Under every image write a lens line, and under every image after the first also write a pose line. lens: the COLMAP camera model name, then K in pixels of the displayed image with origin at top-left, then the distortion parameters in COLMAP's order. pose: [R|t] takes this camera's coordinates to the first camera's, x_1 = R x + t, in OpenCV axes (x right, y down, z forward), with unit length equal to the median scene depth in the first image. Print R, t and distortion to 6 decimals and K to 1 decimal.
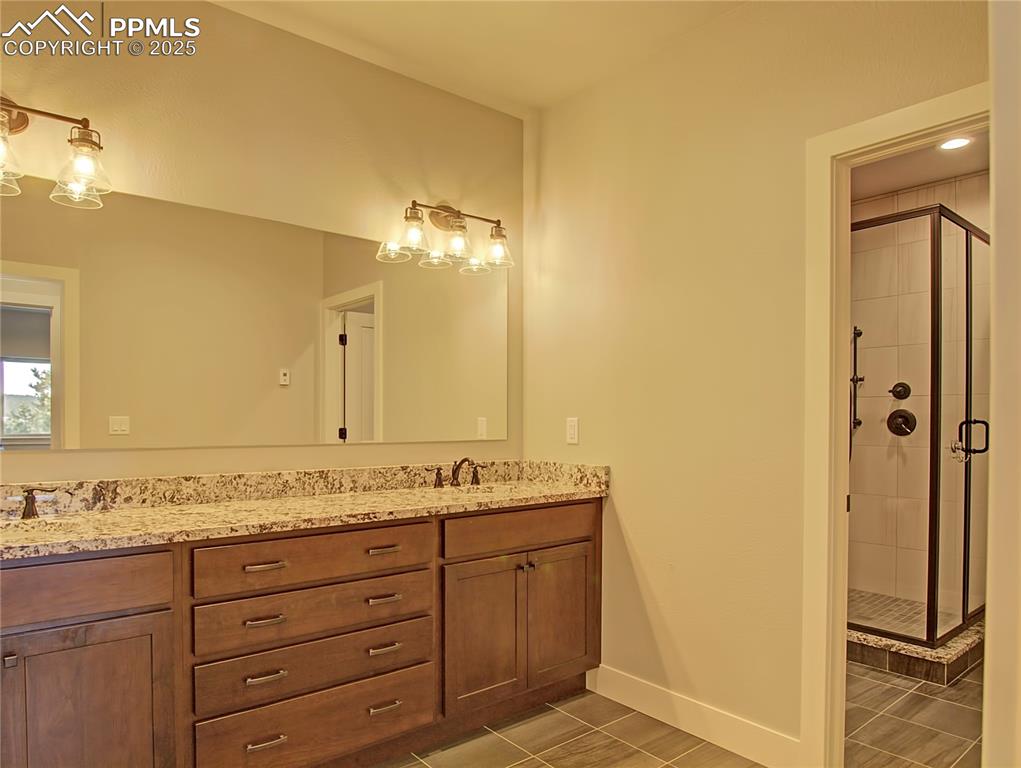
lens RADIAL K [[663.5, 0, 510.7], [0, 663.5, 384.2], [0, 0, 1]] dist [-0.004280, -0.002043]
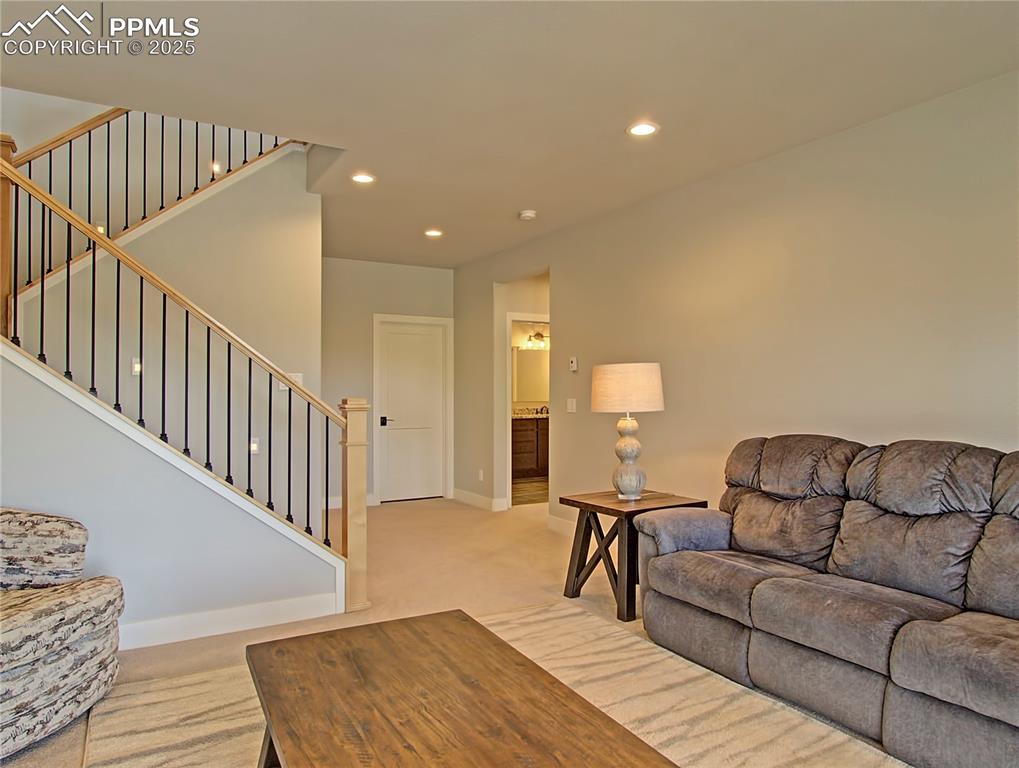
lens RADIAL K [[662.2, 0, 506.2], [0, 662.2, 384.0], [0, 0, 1]] dist [-0.004280, -0.002043]
pose [[0.987612, 0.002564, -0.156893, 0.289275], [0.006097, 0.998484, 0.054698, -0.203153], [0.156795, -0.054977, 0.986100, -2.547049]]
